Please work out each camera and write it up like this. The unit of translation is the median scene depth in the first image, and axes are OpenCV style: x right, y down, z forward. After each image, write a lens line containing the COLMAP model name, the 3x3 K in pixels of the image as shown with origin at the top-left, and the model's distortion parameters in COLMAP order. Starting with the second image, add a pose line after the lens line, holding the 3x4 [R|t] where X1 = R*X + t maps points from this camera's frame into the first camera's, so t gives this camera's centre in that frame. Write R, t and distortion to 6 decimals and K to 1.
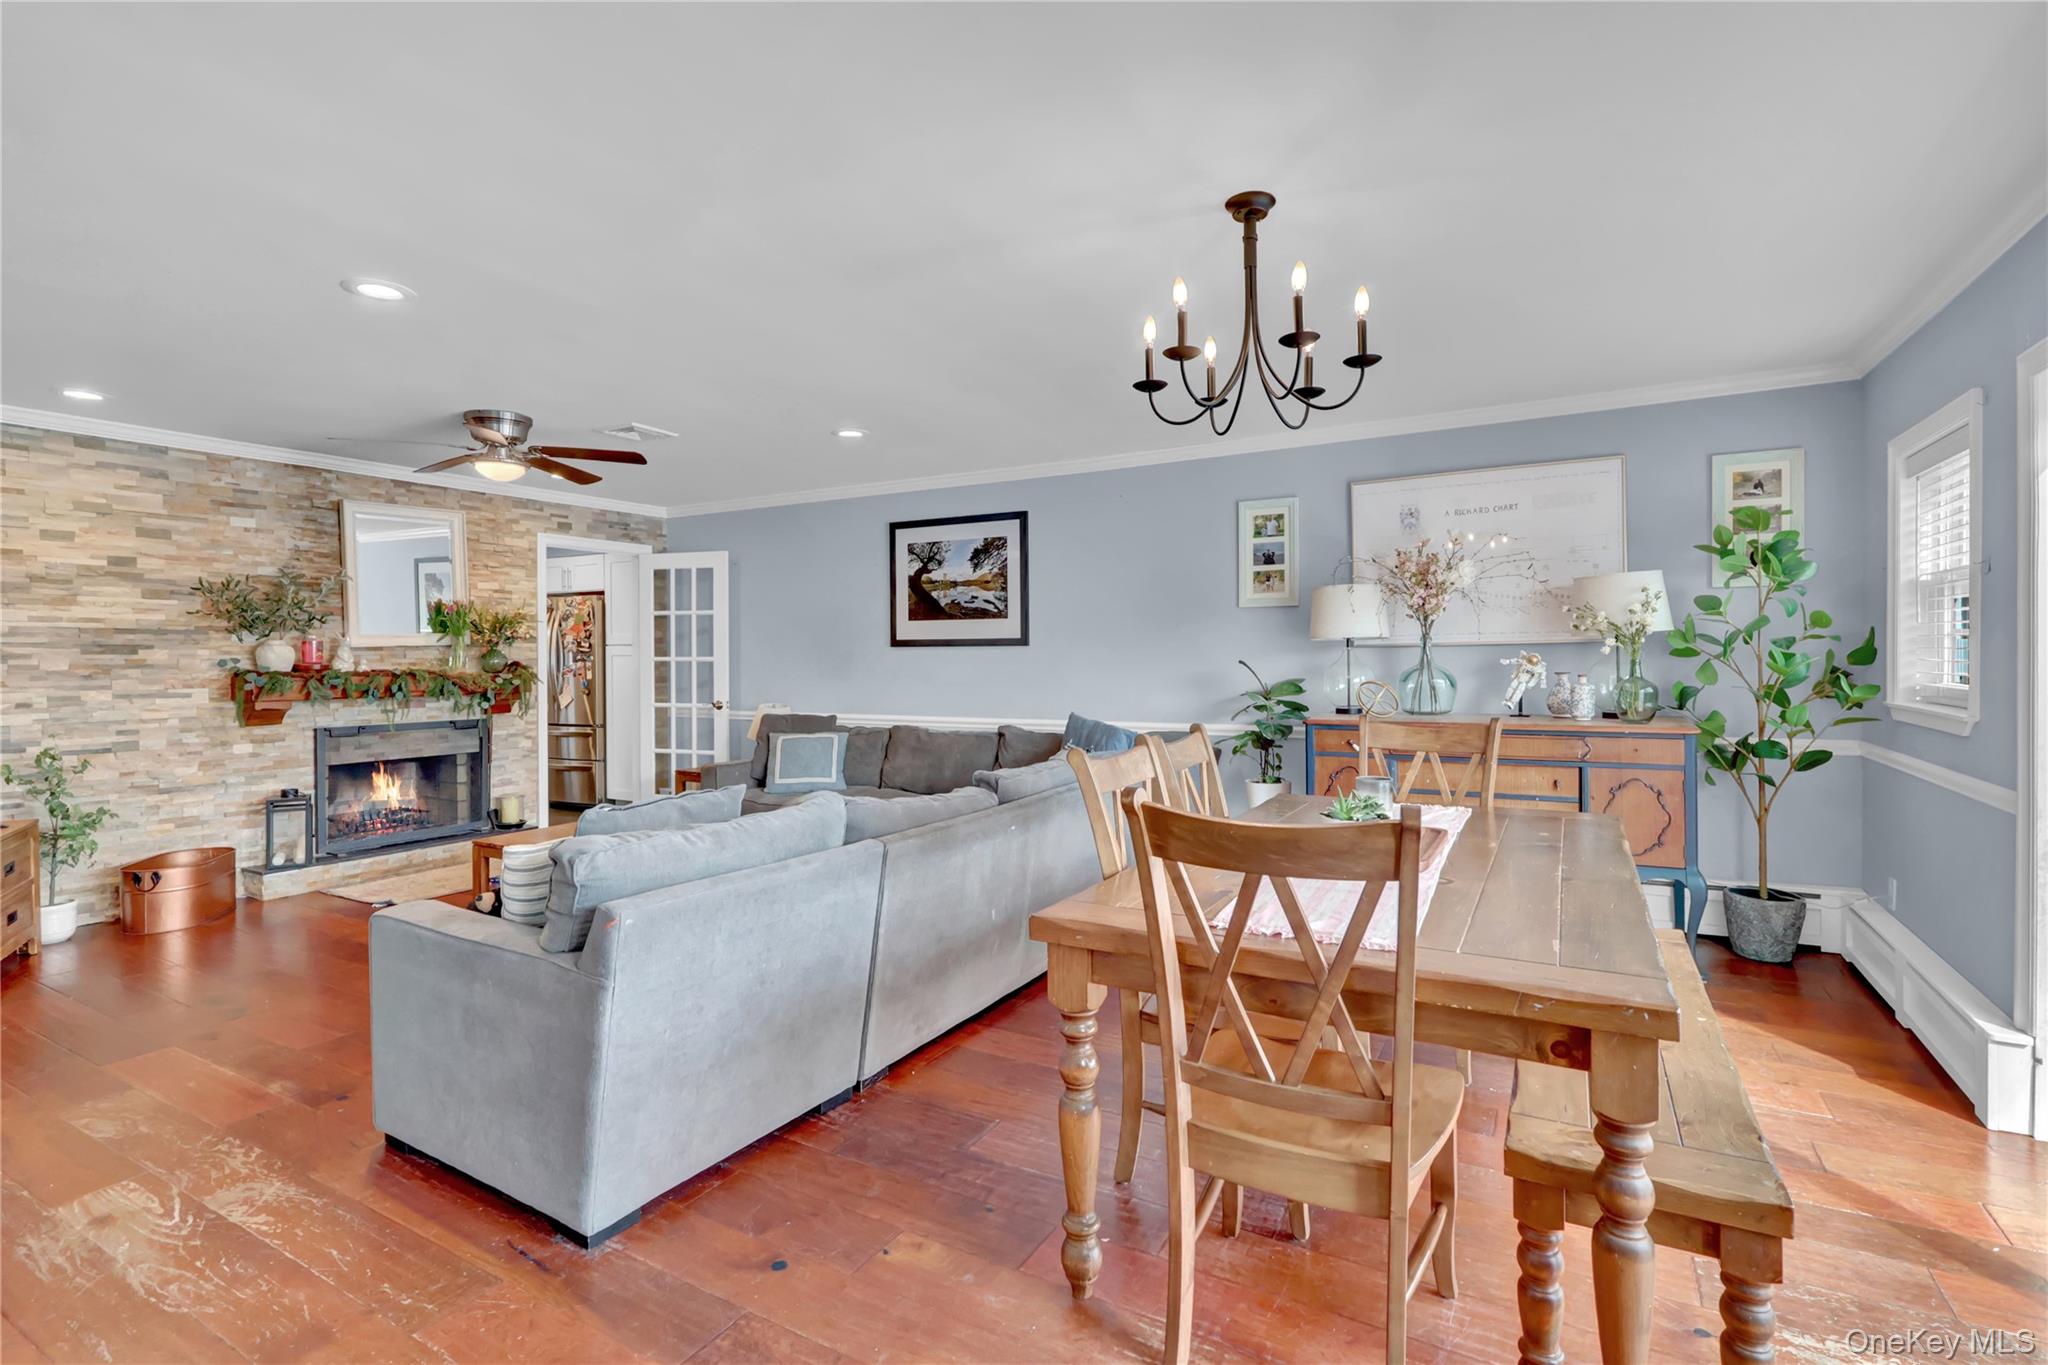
lens RADIAL K [[943.2, 0, 1033.2], [0, 943.2, 667.5], [0, 0, 1]] dist [-0.002990, 0.001330]
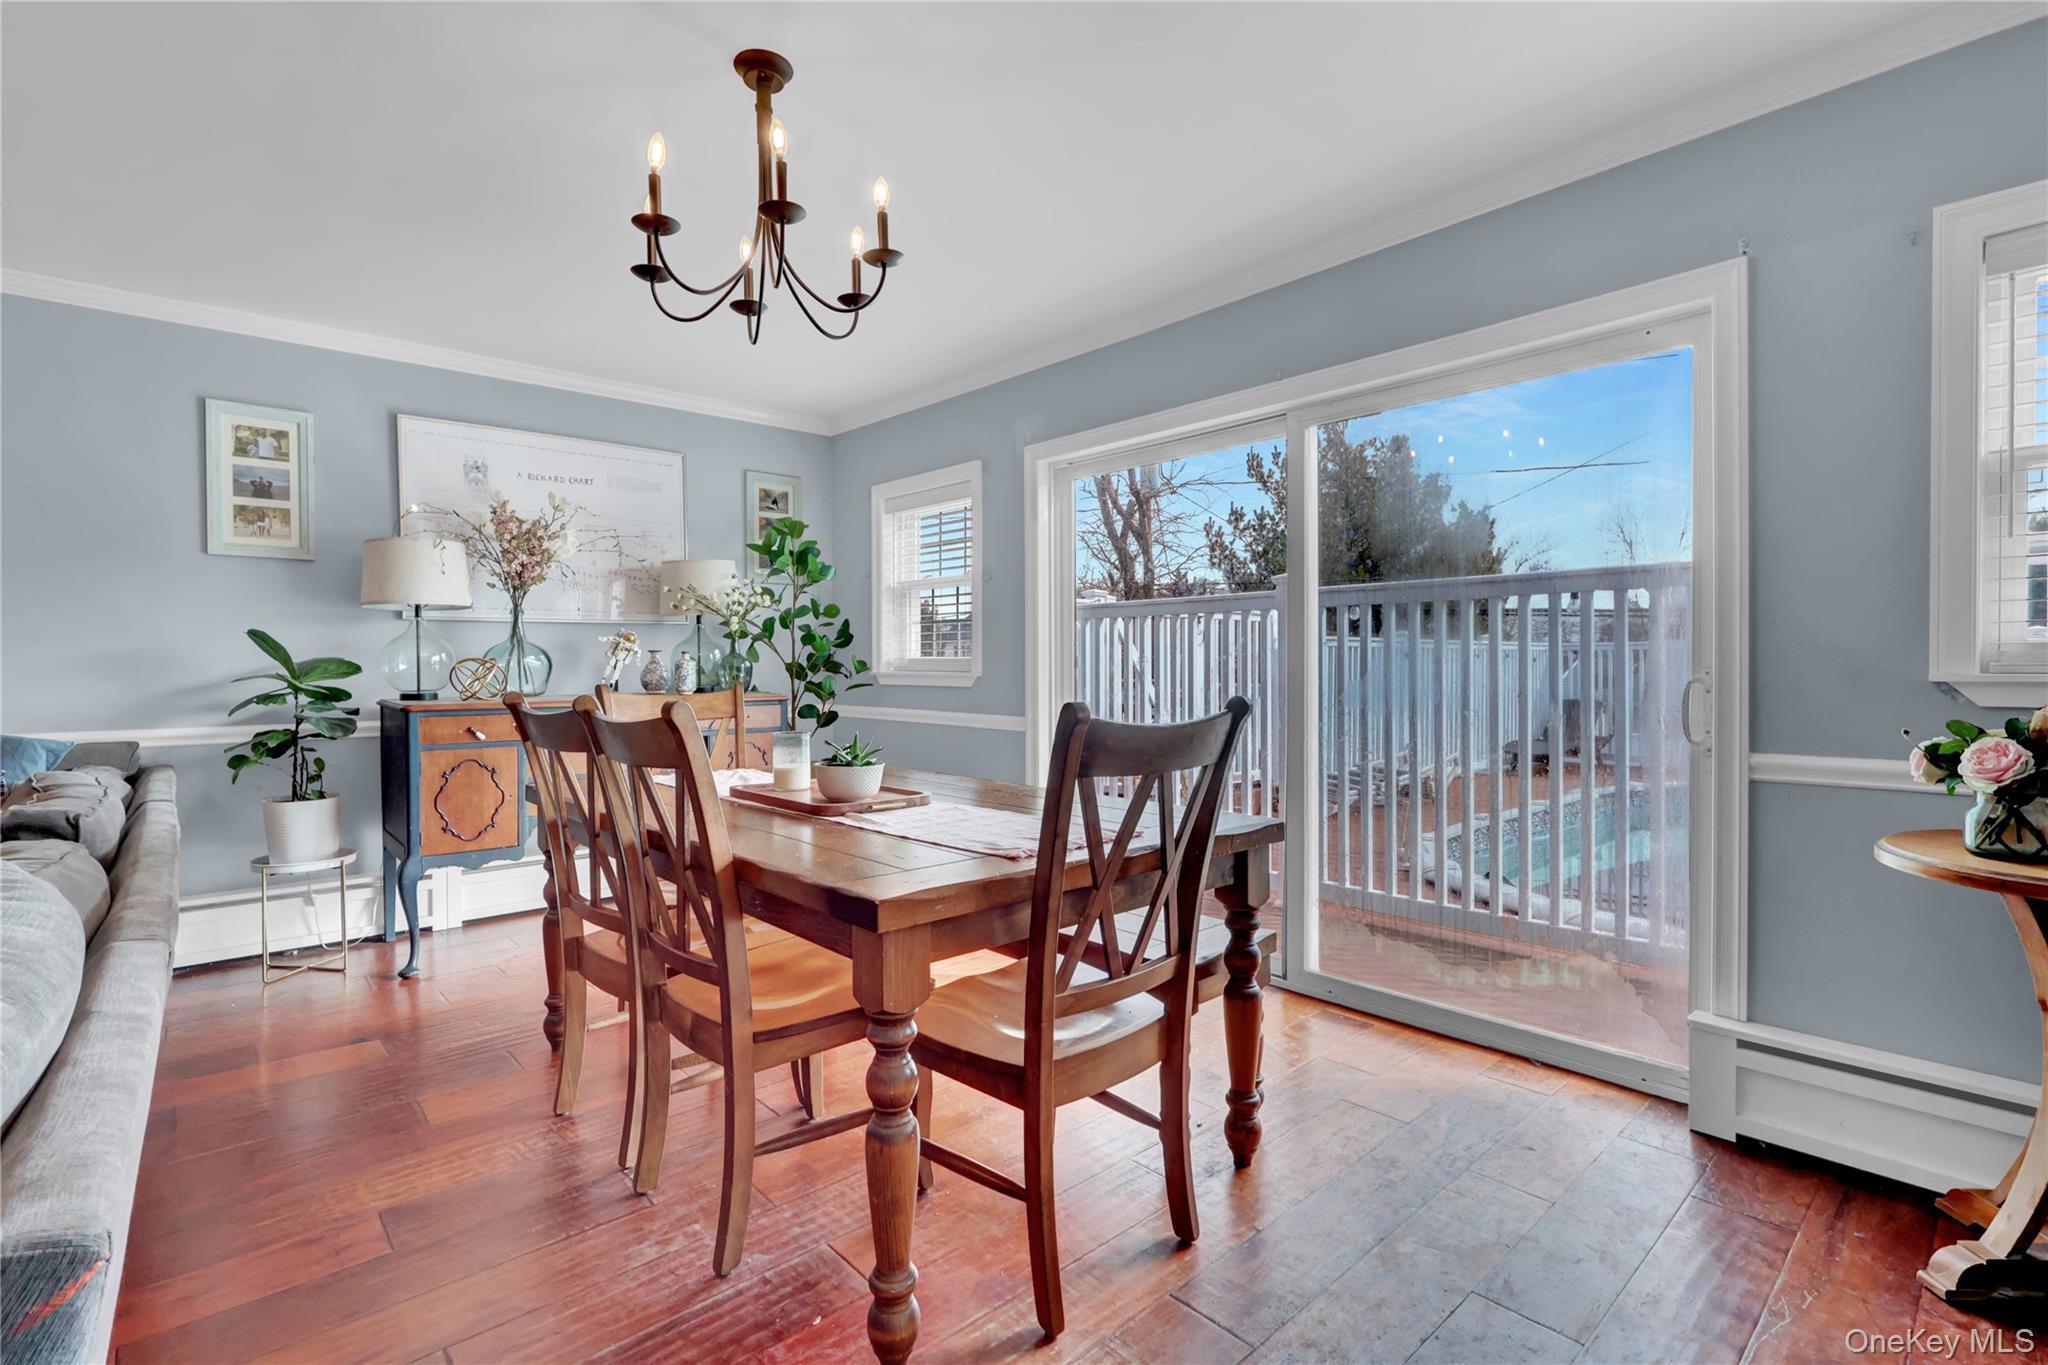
lens RADIAL K [[943.2, 0, 1028.8], [0, 943.2, 684.8], [0, 0, 1]] dist [-0.002990, 0.001330]
pose [[0.319460, -0.012246, 0.947521, -0.278115], [0.010423, 0.999901, 0.009409, 0.035827], [-0.947543, 0.006870, 0.319556, 0.264340]]
